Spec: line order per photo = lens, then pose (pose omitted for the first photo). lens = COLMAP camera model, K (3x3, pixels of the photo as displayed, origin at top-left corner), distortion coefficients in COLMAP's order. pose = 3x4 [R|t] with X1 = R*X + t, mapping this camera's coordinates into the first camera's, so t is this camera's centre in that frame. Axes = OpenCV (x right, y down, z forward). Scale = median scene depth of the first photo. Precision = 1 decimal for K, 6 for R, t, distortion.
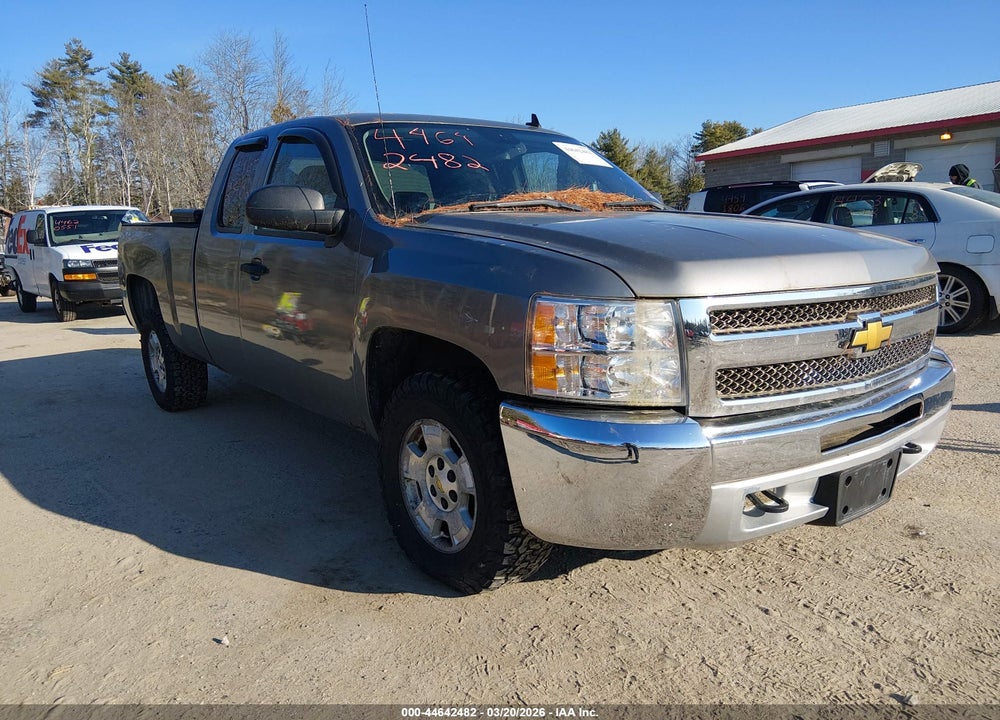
lens RADIAL K [[738.0, 0, 505.4], [0, 738.0, 359.2], [0, 0, 1]] dist [0.105784, -0.164151]
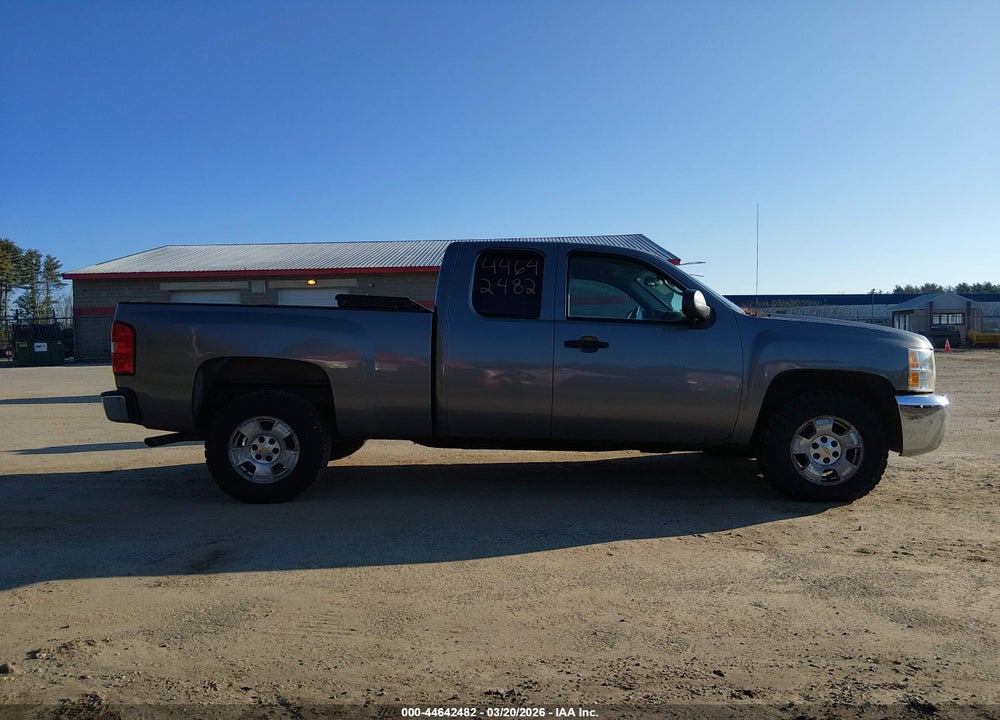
lens RADIAL K [[739.0, 0, 500.0], [0, 739.0, 360.0], [0, 0, 1]] dist [0.103965, -0.166671]
pose [[0.646149, 0.018645, 0.762983, -2.208753], [0.111296, 0.986713, -0.118366, 0.076525], [-0.755052, 0.161399, 0.635489, 0.377930]]
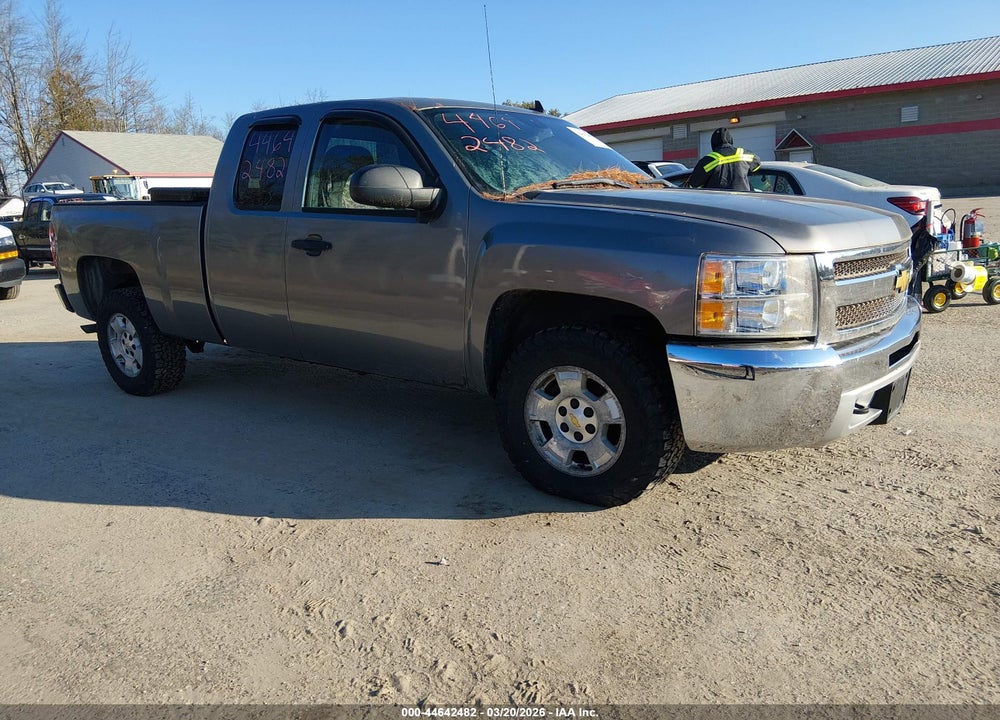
lens RADIAL K [[739.0, 0, 500.0], [0, 739.0, 360.0], [0, 0, 1]] dist [0.103965, -0.166671]
pose [[0.970678, -0.057251, 0.233468, -0.495472], [0.050428, 0.998111, 0.035091, 0.025009], [-0.235036, -0.022289, 0.971731, -0.128164]]
